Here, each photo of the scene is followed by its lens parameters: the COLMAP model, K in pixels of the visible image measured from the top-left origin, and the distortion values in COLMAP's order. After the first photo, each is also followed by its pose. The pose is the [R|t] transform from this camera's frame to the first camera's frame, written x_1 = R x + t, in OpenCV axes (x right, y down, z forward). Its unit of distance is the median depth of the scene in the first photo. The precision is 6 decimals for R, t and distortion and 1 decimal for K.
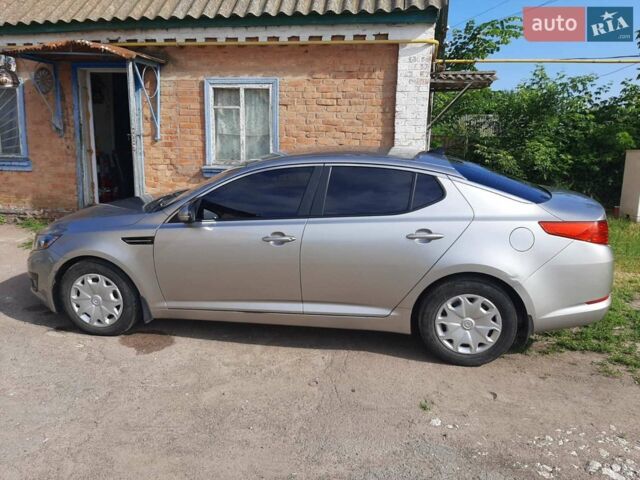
lens RADIAL K [[537.0, 0, 320.0], [0, 537.0, 240.0], [0, 0, 1]] dist [-0.009608, -0.010645]
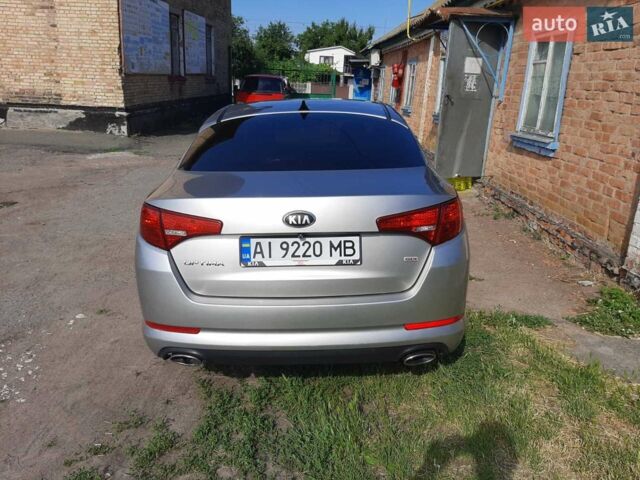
lens RADIAL K [[537.0, 0, 320.0], [0, 537.0, 240.0], [0, 0, 1]] dist [-0.009608, -0.010645]
pose [[0.114891, 0.260770, -0.958540, 1.110216], [-0.220356, 0.947580, 0.231376, -0.180988], [0.968630, 0.184637, 0.166331, 1.020928]]
